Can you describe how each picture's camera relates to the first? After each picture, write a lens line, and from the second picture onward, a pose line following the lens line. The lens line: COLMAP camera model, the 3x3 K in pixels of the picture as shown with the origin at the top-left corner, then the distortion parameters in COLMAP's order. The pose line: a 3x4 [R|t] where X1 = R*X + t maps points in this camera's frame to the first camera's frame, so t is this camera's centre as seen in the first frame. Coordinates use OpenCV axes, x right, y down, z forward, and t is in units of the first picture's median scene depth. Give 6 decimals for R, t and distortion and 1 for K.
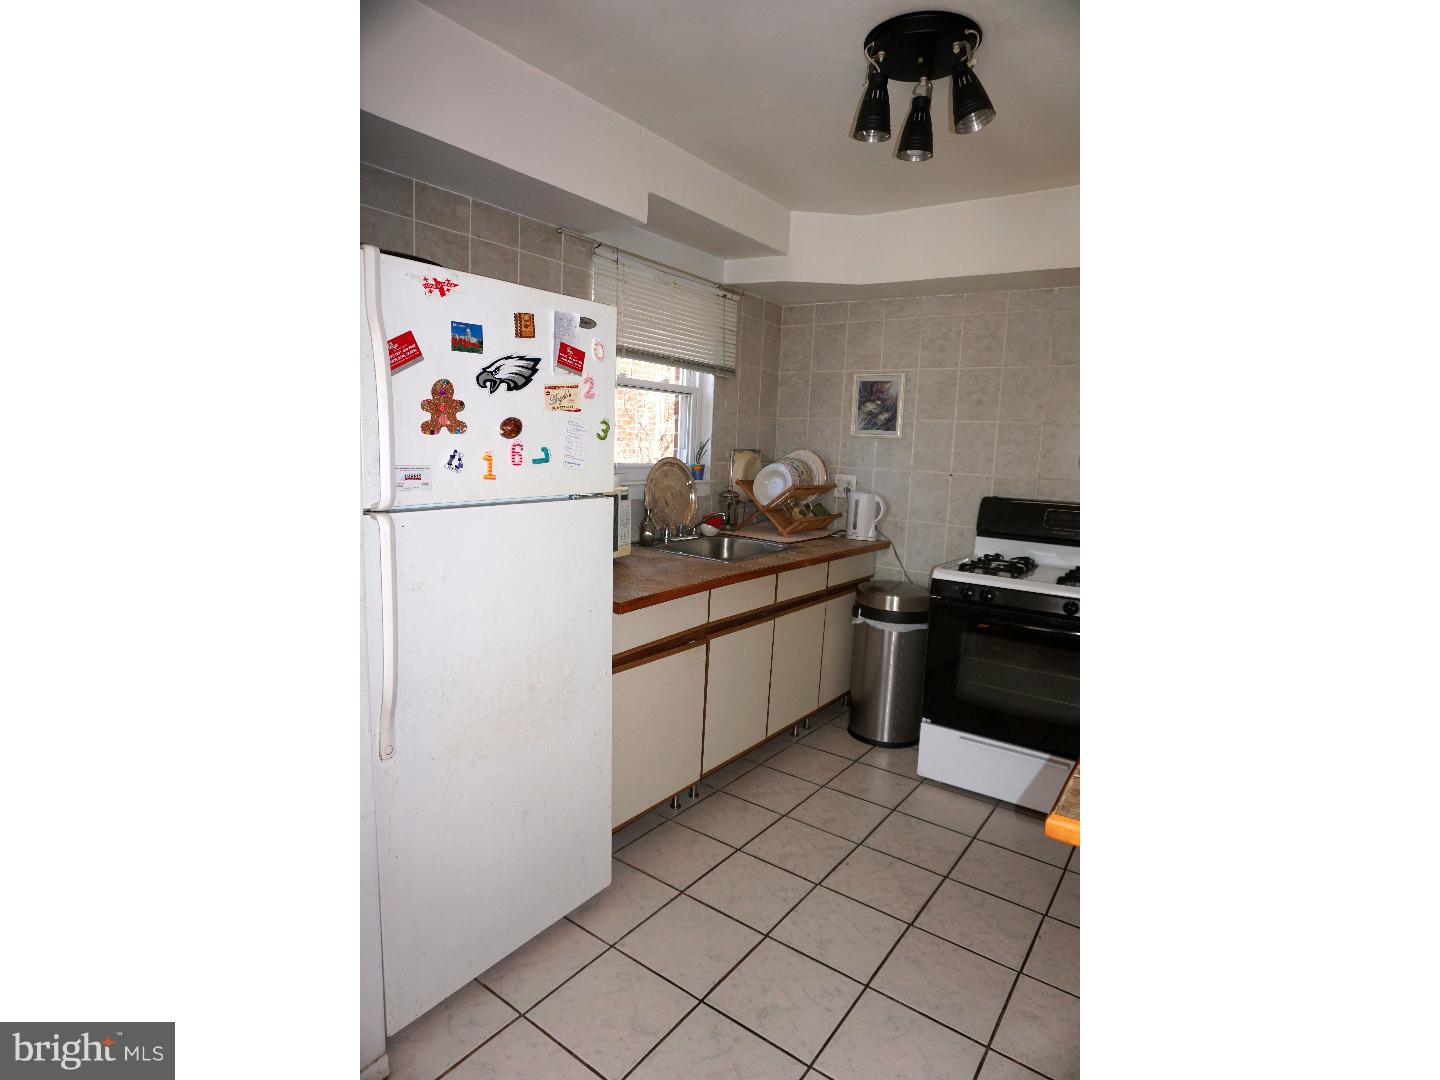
lens RADIAL K [[726.2, 0, 720.5], [0, 726.2, 542.3], [0, 0, 1]] dist [0.001003, -0.000008]
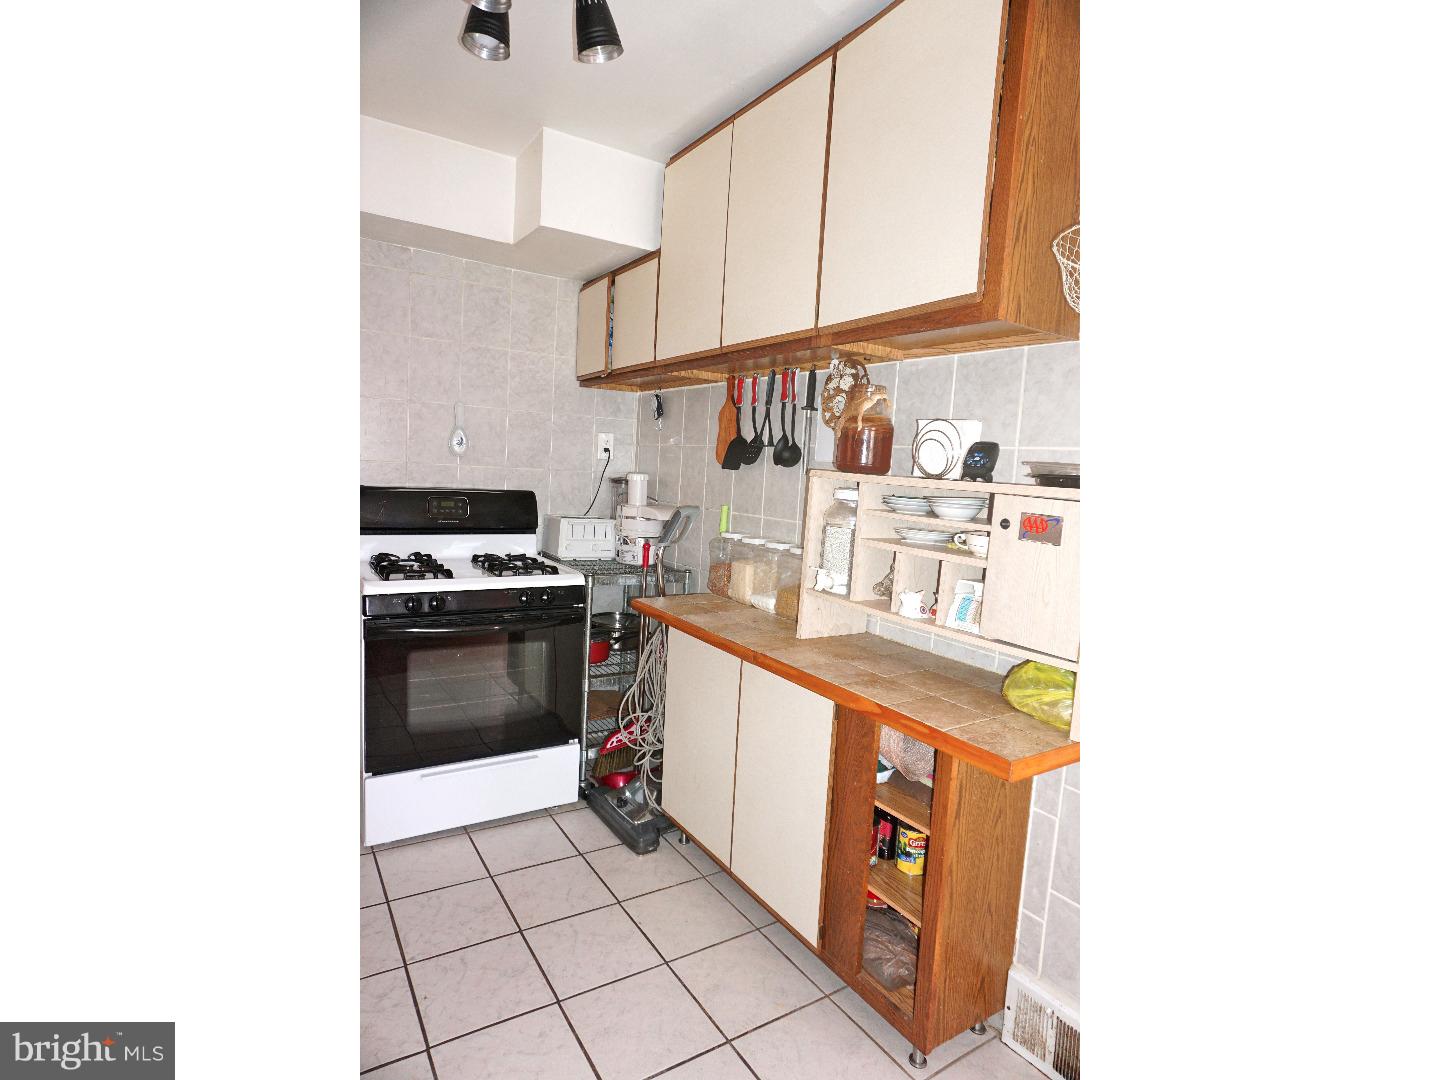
lens RADIAL K [[726.2, 0, 720.6], [0, 726.2, 541.3], [0, 0, 1]] dist [0.001003, -0.000008]
pose [[0.374883, -0.126900, 0.918346, -0.267085], [0.082298, 0.991232, 0.103376, -0.057244], [-0.923412, 0.036824, 0.382040, 0.336010]]
